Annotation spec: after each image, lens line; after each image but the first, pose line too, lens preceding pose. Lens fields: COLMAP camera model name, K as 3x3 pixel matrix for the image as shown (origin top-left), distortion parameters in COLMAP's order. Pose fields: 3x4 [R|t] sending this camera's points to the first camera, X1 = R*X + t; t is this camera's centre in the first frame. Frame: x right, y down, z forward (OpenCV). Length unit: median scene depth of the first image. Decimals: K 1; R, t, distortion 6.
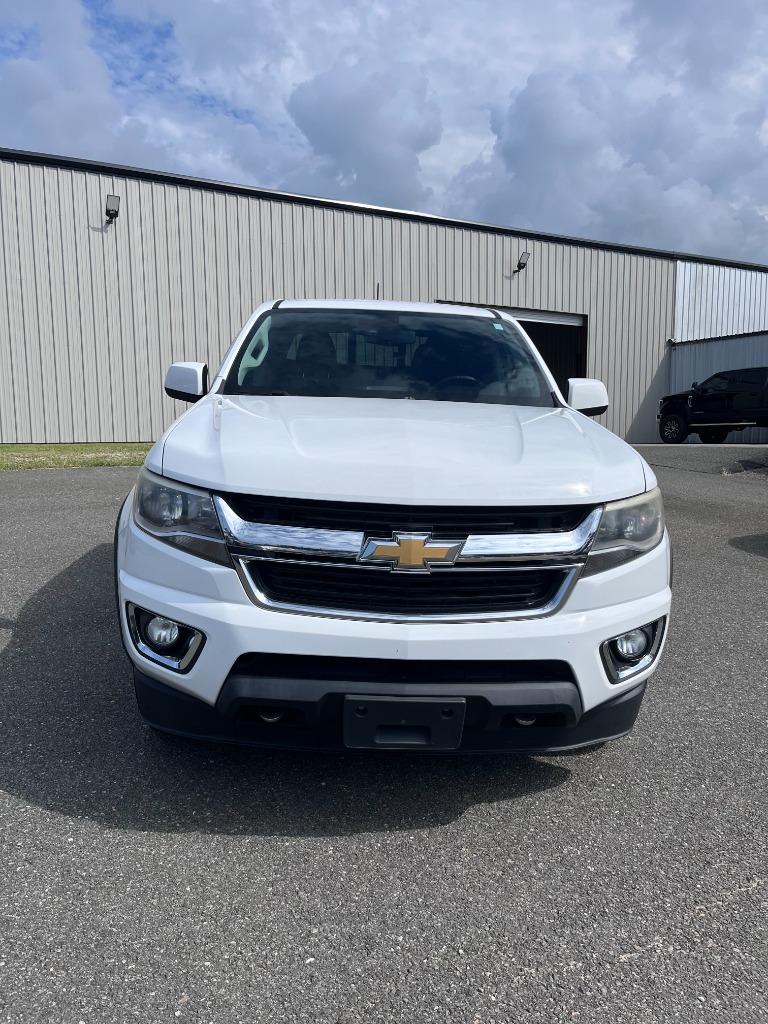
lens RADIAL K [[782.5, 0, 384.0], [0, 782.5, 512.0], [0, 0, 1]] dist [0.089195, -0.136479]
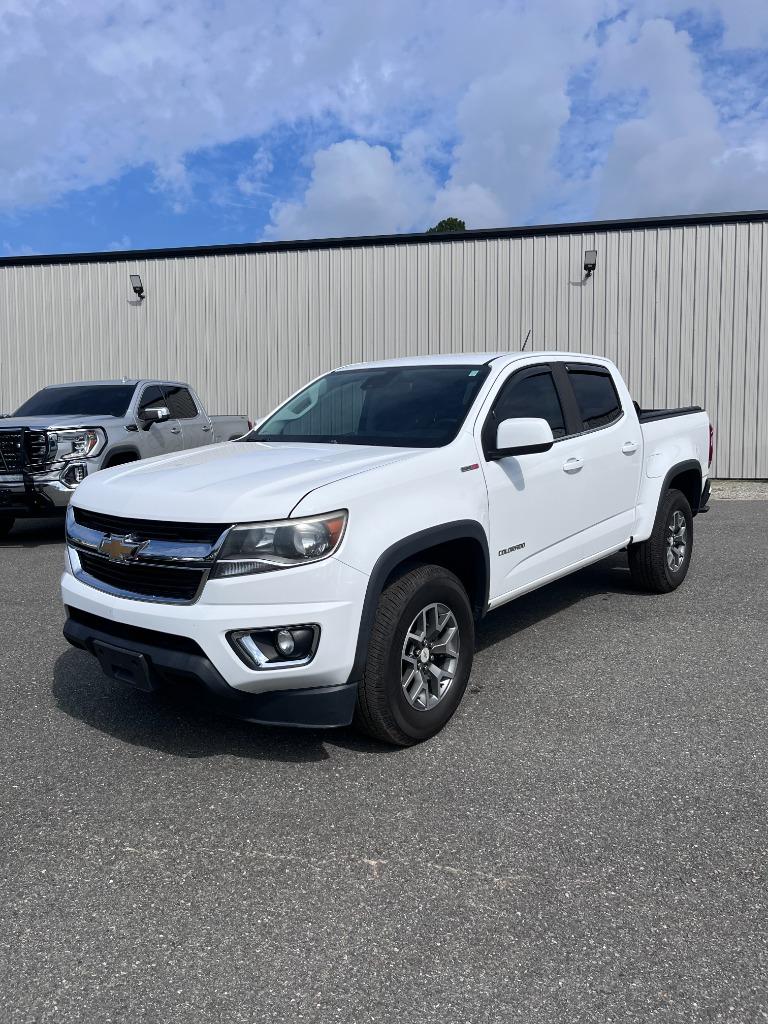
lens RADIAL K [[782.5, 0, 384.0], [0, 782.5, 512.0], [0, 0, 1]] dist [0.089195, -0.136479]
pose [[0.758282, 0.044017, -0.650439, 0.160444], [-0.073897, 0.997091, -0.018674, -0.003191], [0.647725, 0.062225, 0.759329, 0.021764]]
